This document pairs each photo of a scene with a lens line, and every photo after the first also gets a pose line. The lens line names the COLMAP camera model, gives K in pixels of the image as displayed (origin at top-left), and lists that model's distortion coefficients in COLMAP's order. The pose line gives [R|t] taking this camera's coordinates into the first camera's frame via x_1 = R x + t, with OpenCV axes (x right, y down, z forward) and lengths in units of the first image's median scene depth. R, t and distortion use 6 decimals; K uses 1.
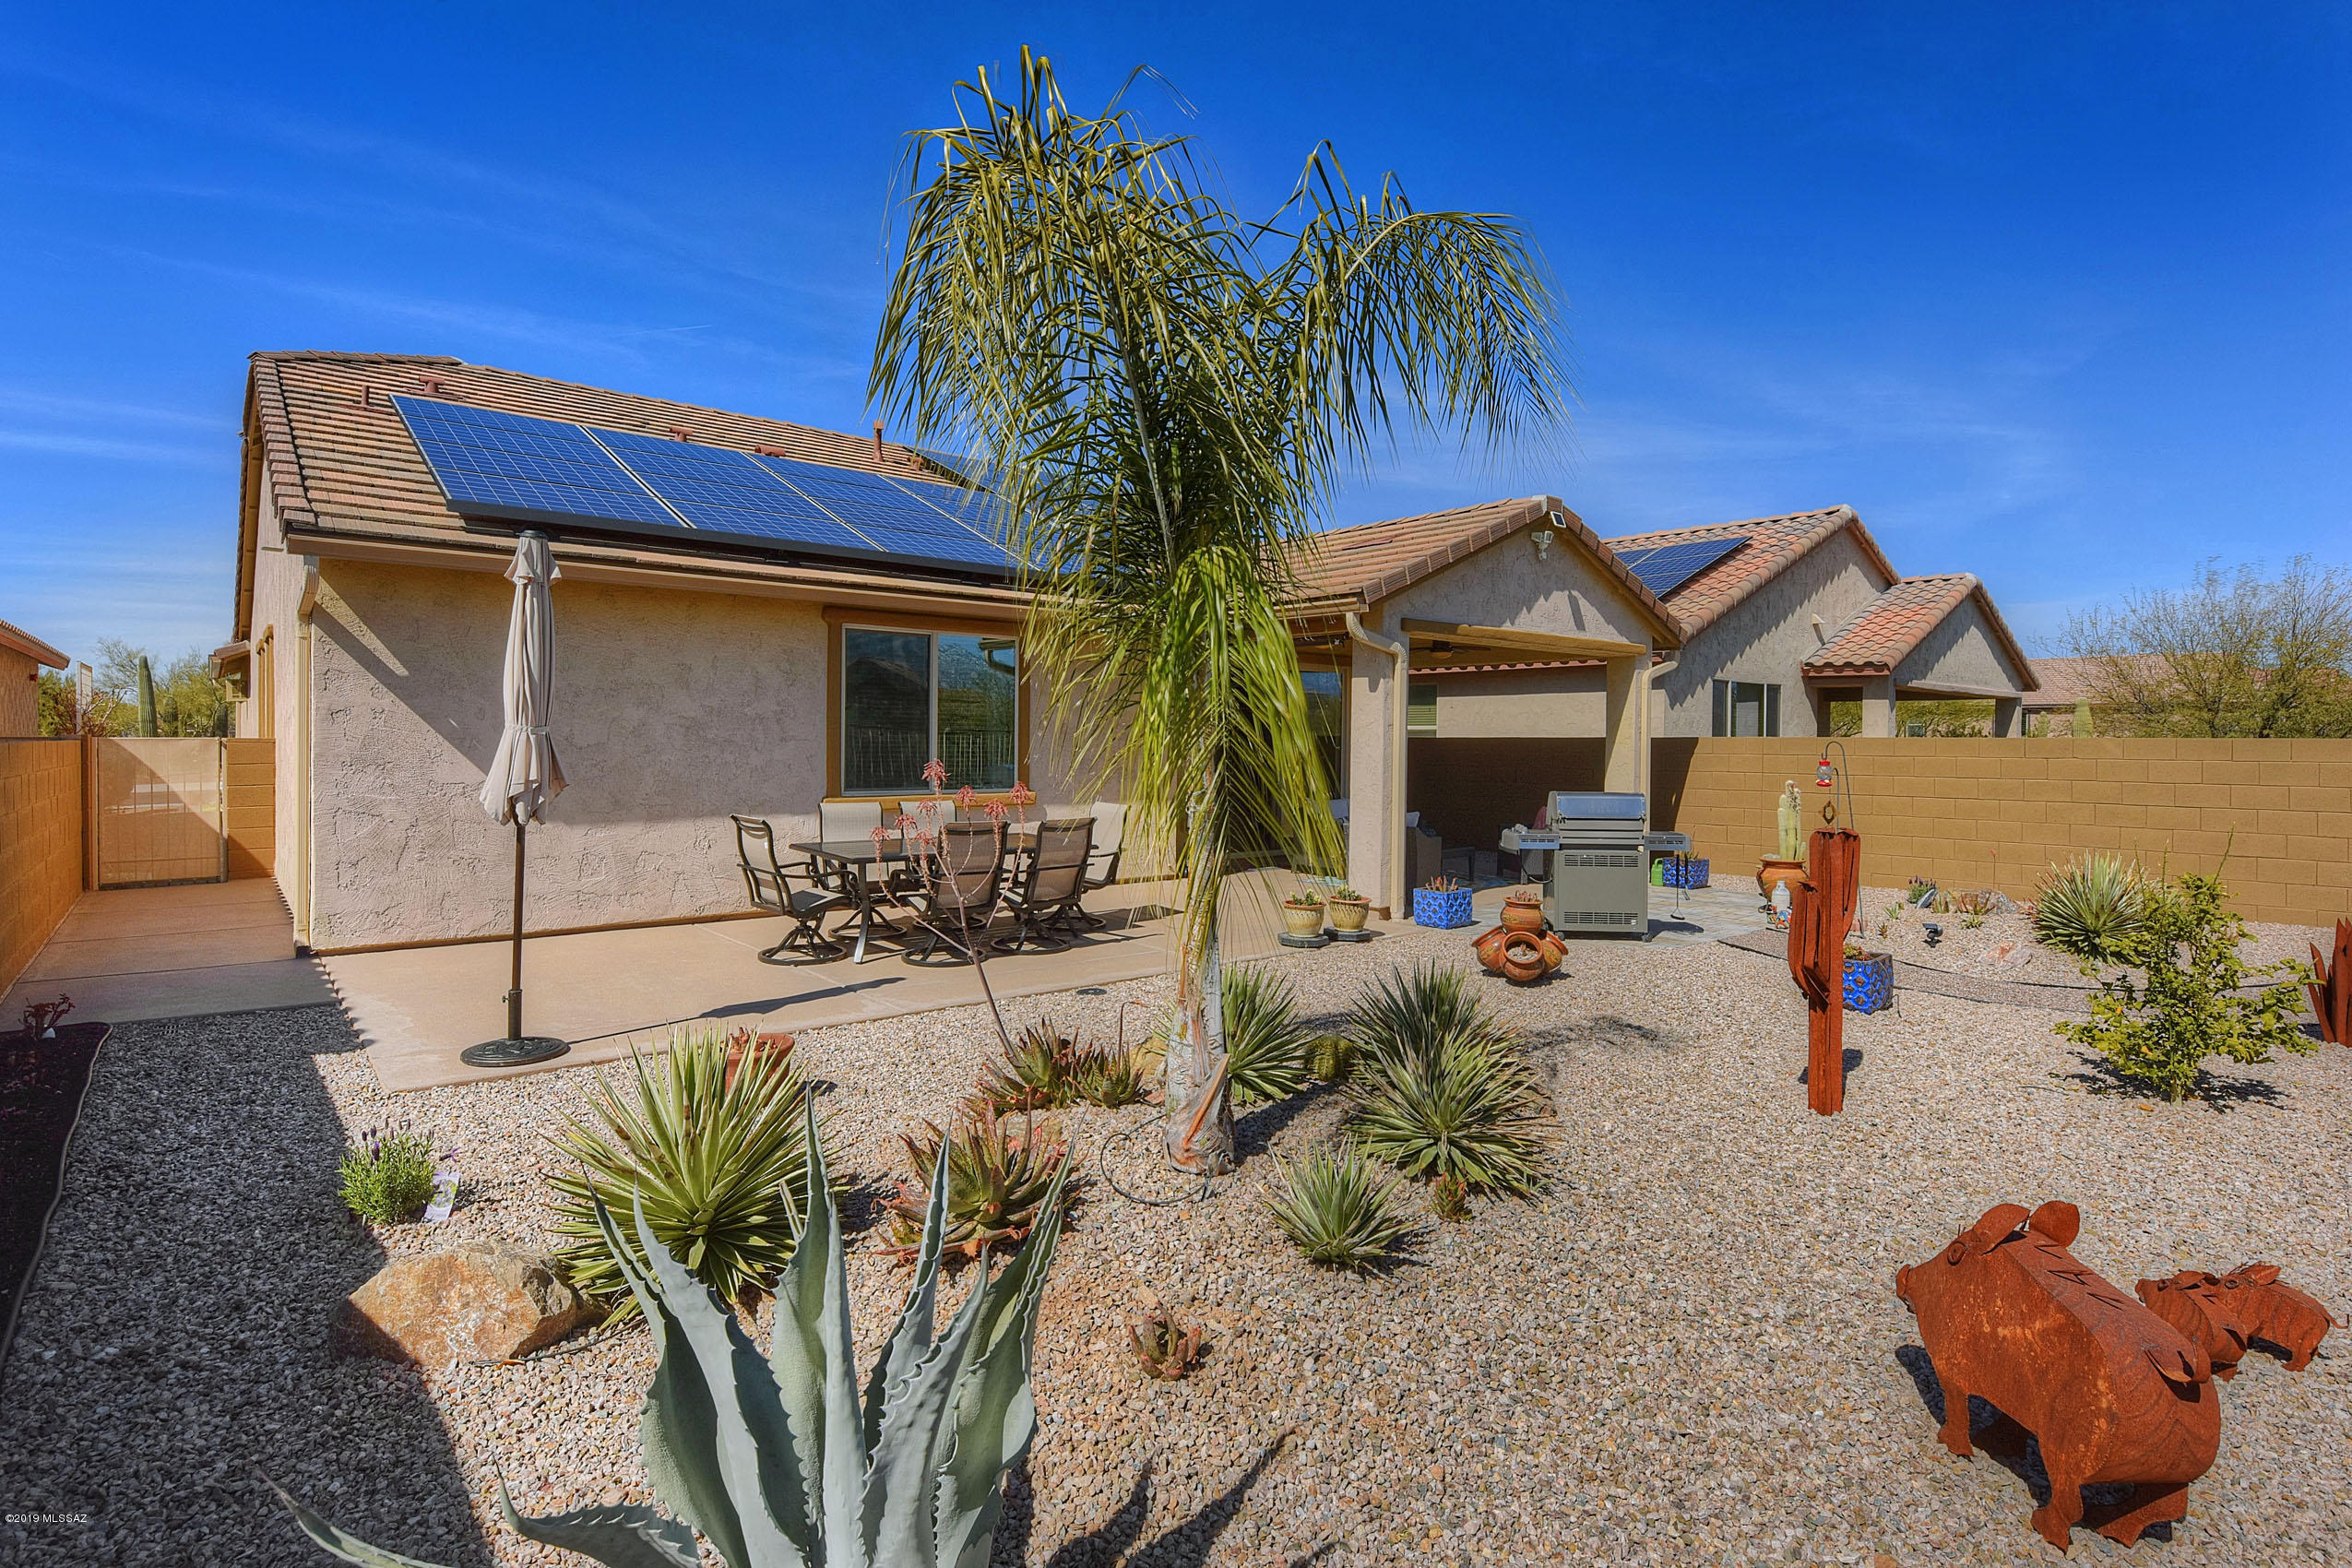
lens RADIAL K [[1121.5, 0, 1210.0], [0, 1121.5, 741.4], [0, 0, 1]] dist [0.001333, 0.000187]
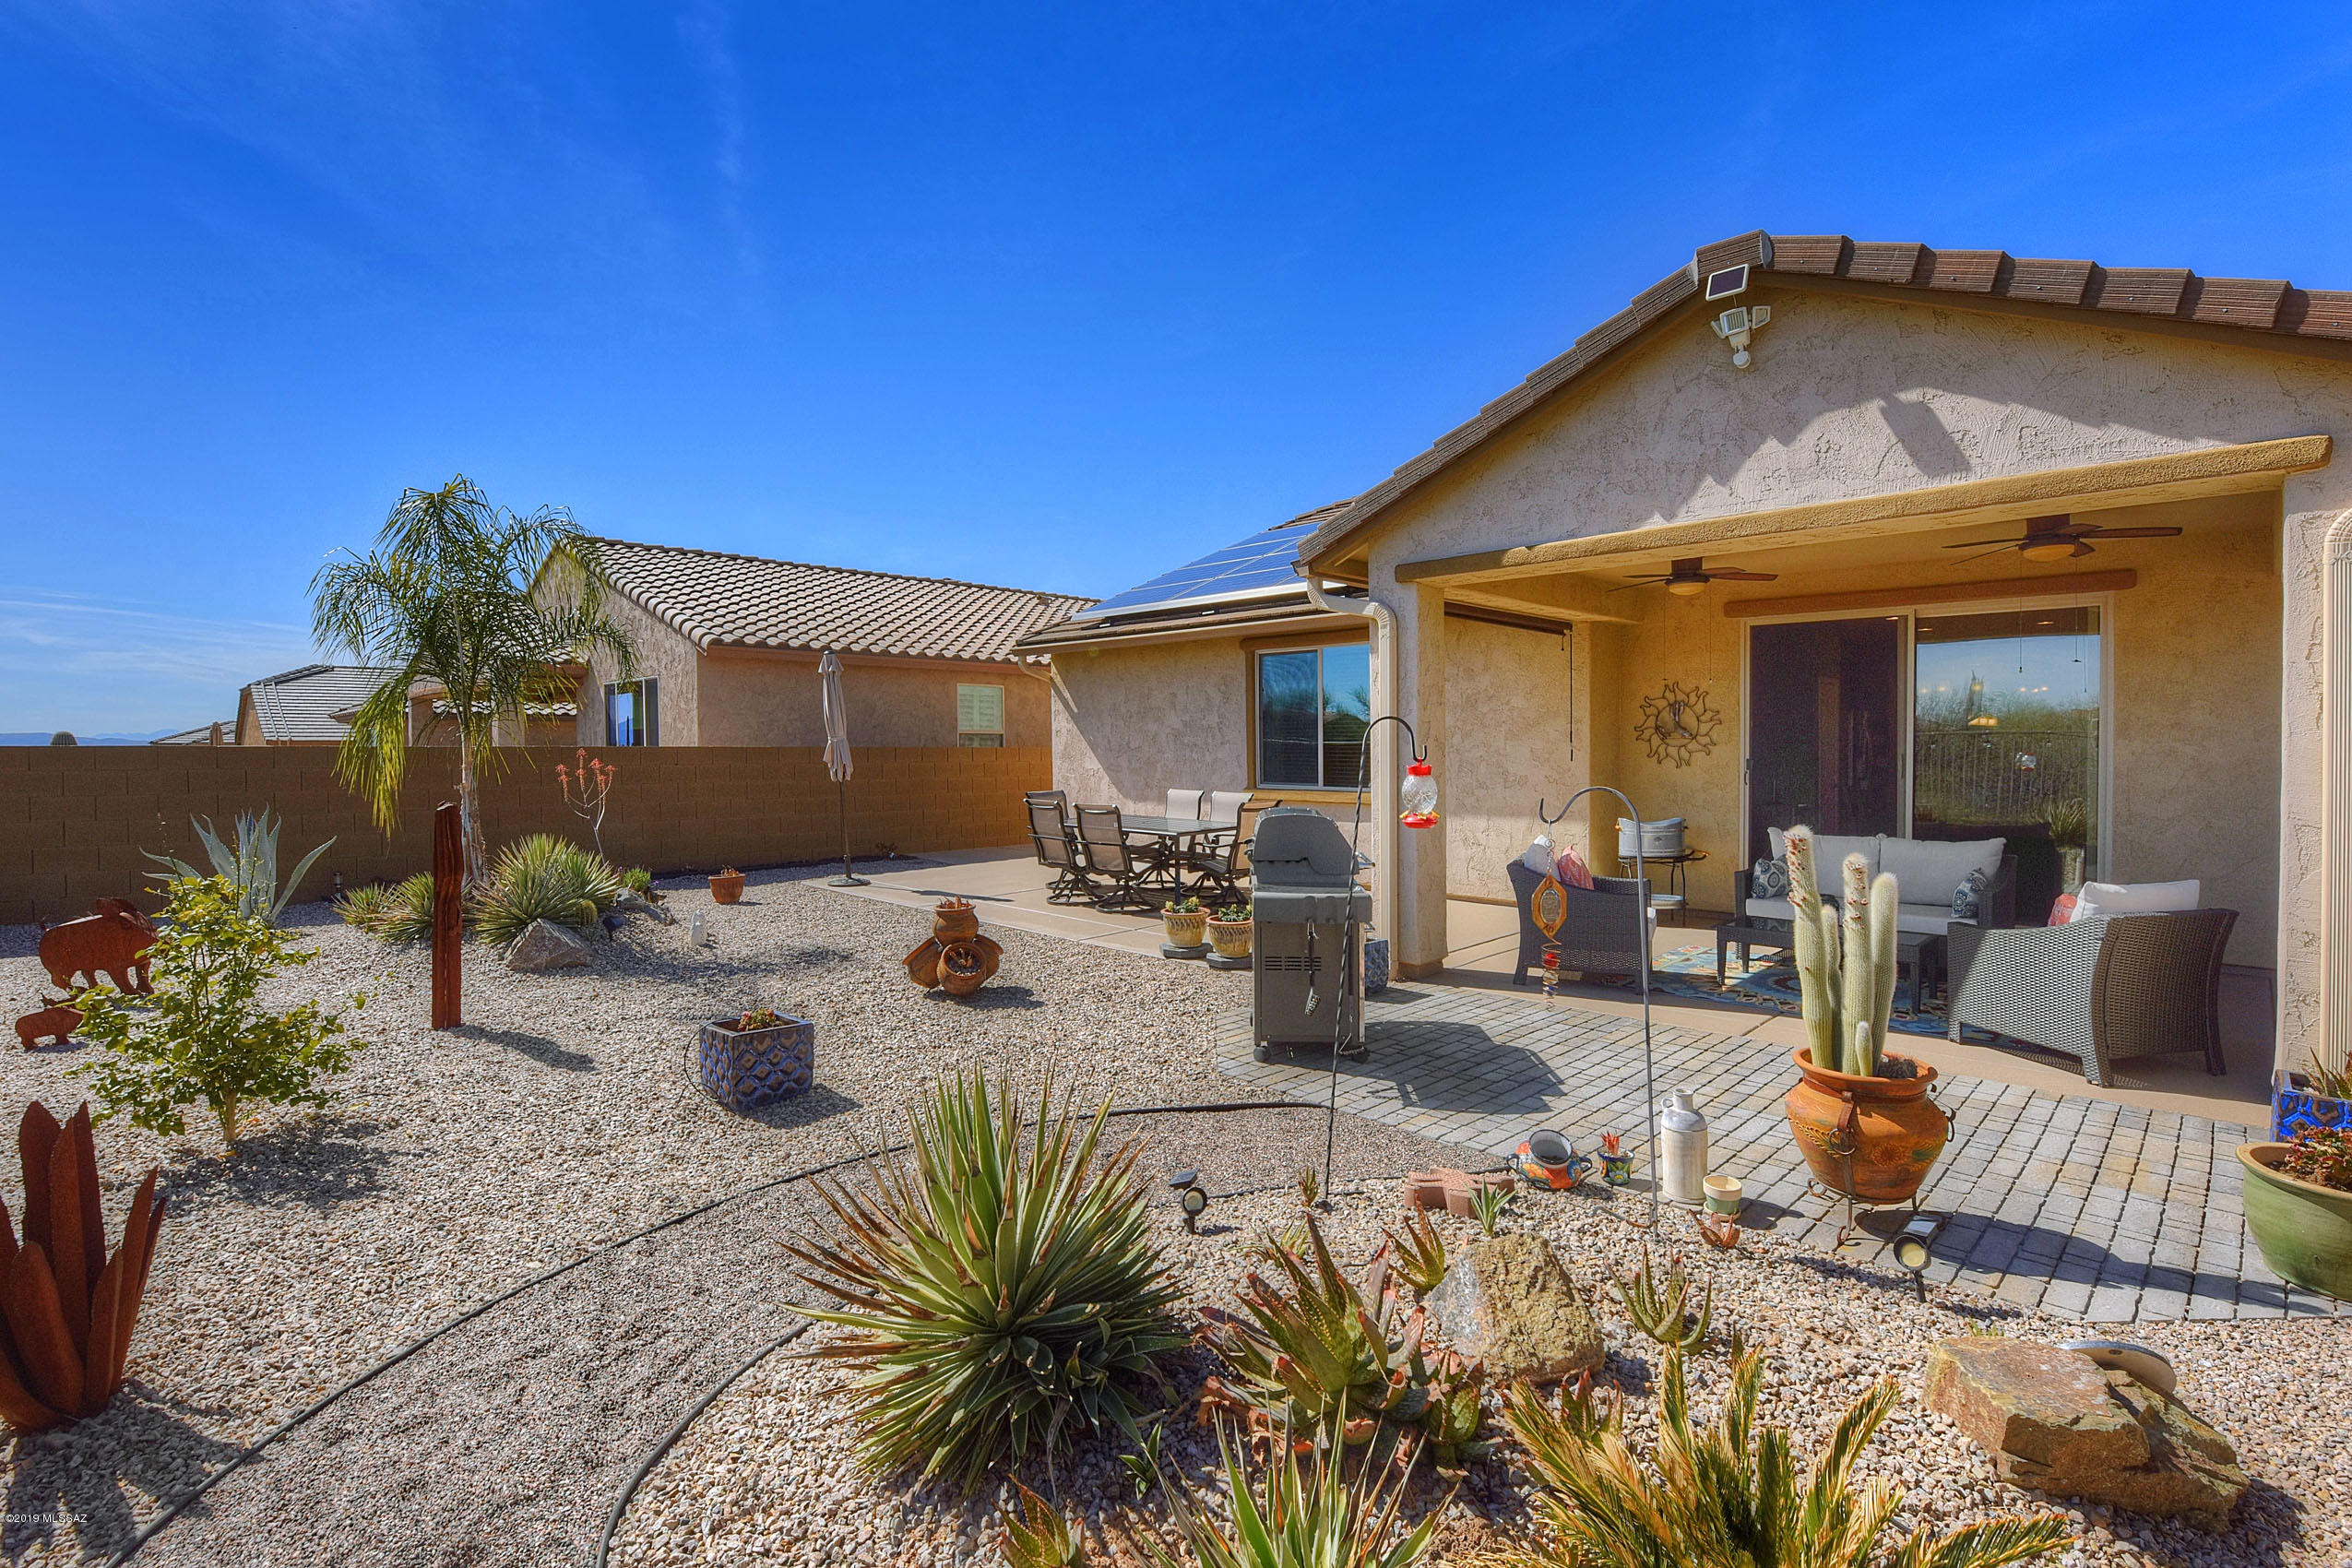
lens RADIAL K [[1020.0, 0, 1167.7], [0, 1020.0, 762.4], [0, 0, 1]] dist [0.000933, -0.011646]
pose [[0.113735, 0.007571, -0.993482, 0.833495], [0.001312, 0.999969, 0.007770, 0.012072], [0.993510, -0.002187, 0.113722, 0.800725]]
